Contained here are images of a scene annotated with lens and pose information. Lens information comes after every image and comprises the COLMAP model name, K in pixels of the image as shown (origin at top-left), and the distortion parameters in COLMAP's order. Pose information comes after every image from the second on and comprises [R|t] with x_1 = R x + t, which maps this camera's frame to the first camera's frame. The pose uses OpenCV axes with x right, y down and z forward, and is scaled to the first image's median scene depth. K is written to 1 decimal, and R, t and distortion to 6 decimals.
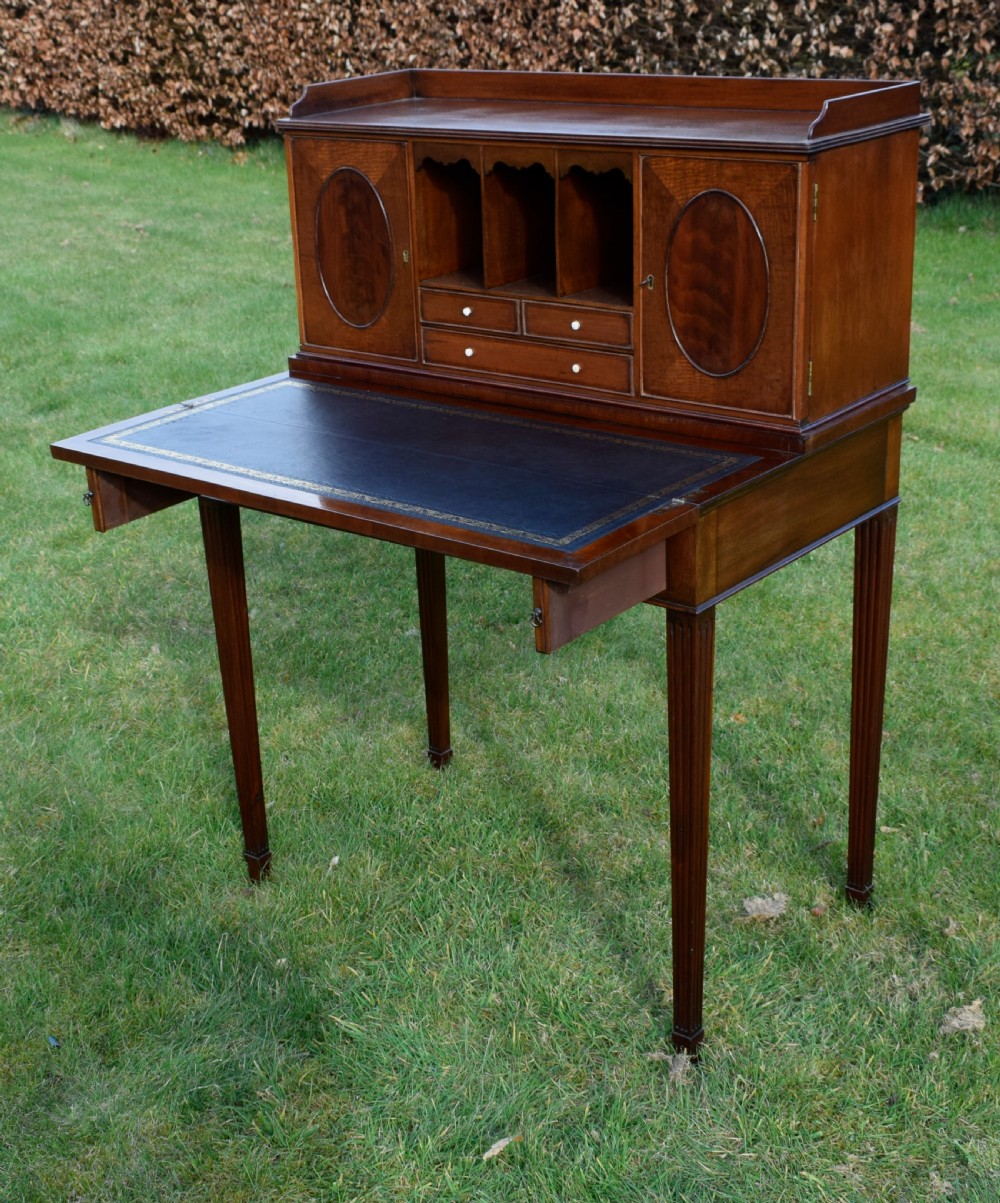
lens RADIAL K [[1785.8, 0, 472.4], [0, 1785.8, 608.6], [0, 0, 1]] dist [-0.024171, 0.000000]
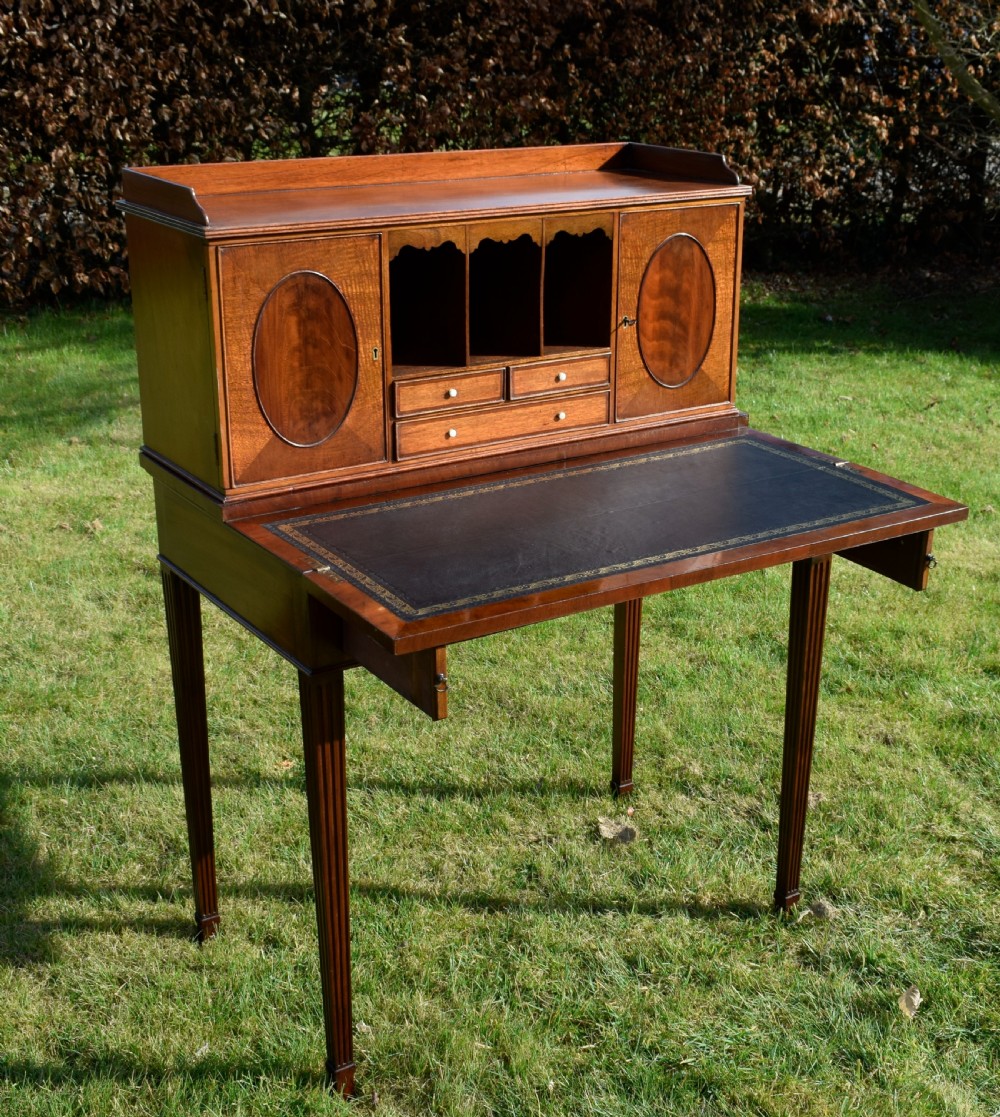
lens RADIAL K [[1558.8, 0, 572.0], [0, 1558.8, 589.0], [0, 0, 1]] dist [-0.027412, 0.000000]
pose [[0.277463, -0.299476, 0.912868, -0.252564], [0.326810, 0.922933, 0.203445, -0.068604], [-0.903443, 0.241886, 0.353952, 0.204513]]
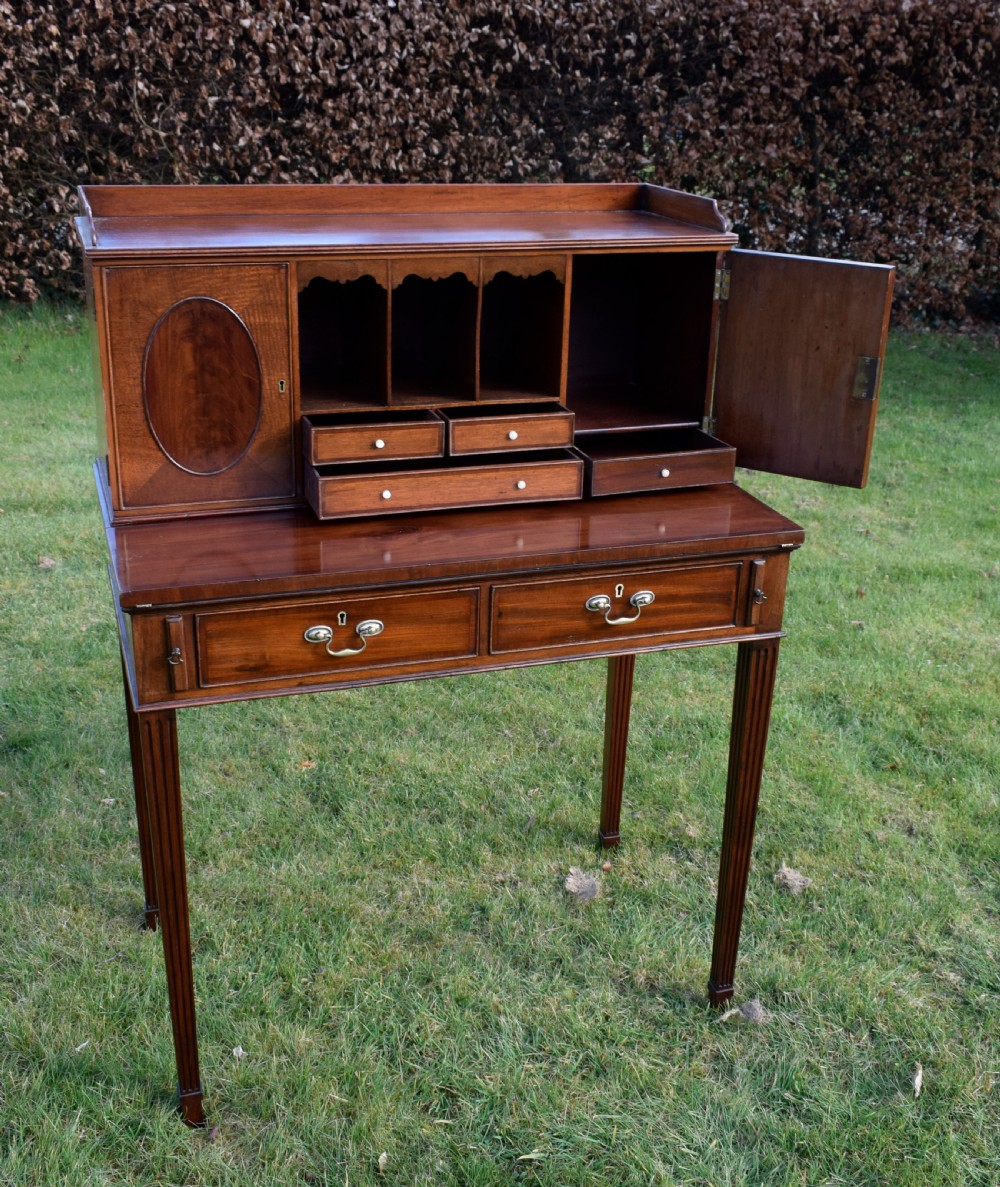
lens RADIAL K [[1357.8, 0, 510.0], [0, 1357.8, 599.7], [0, 0, 1]] dist [-0.022106, 0.000000]
pose [[0.529458, -0.267080, 0.805198, -0.179632], [0.261622, 0.954292, 0.144504, -0.051703], [-0.806987, 0.134149, 0.575131, 0.164302]]
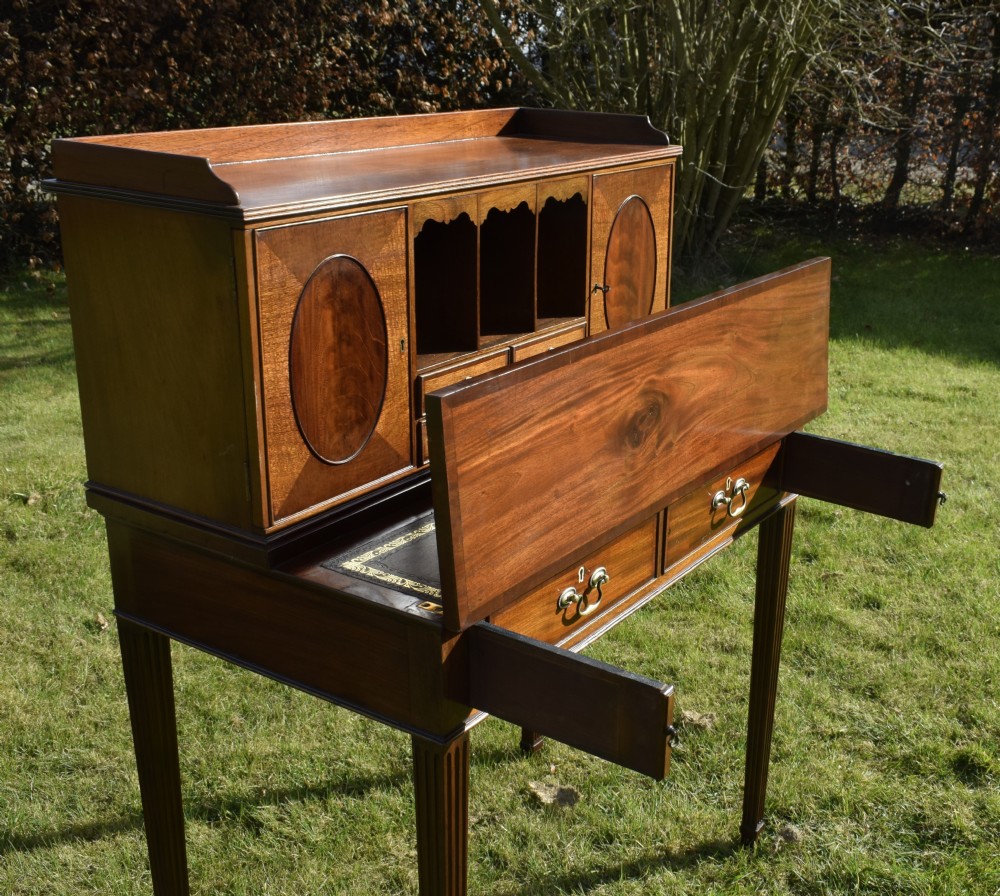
lens RADIAL K [[1237.1, 0, 602.2], [0, 1237.1, 451.7], [0, 0, 1]] dist [-0.023802, 0.000000]
pose [[-0.121273, -0.286209, 0.950462, -0.189434], [0.341673, 0.886979, 0.310688, -0.094700], [-0.931961, 0.362425, -0.009777, 0.297401]]
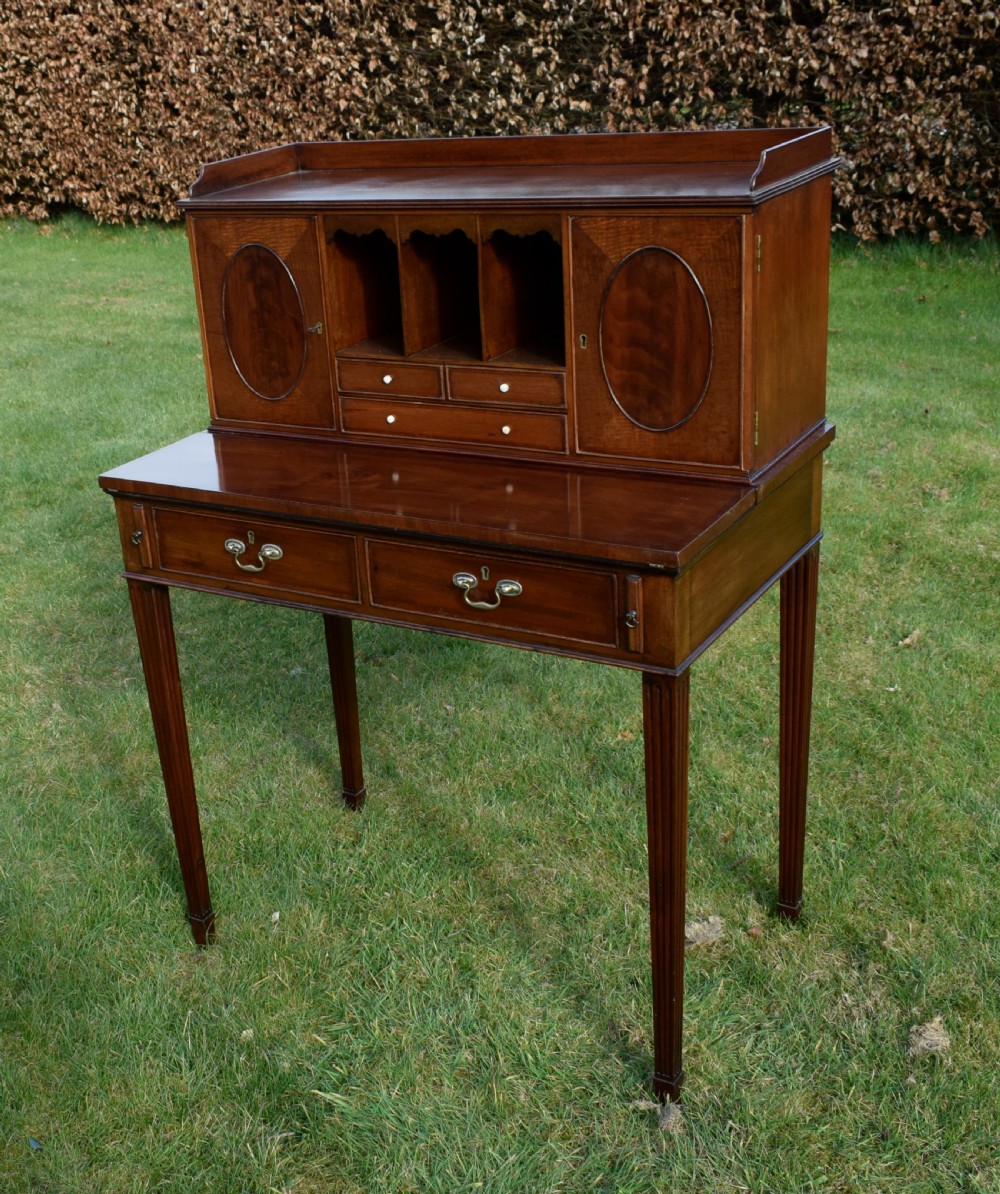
lens RADIAL K [[1509.2, 0, 337.9], [0, 1509.2, 599.9], [0, 0, 1]] dist [-0.020728, 0.000000]
pose [[0.995355, -0.076285, 0.058726, -0.028072], [0.076017, 0.997083, 0.006797, -0.015643], [-0.059073, -0.002301, 0.998251, 0.046610]]
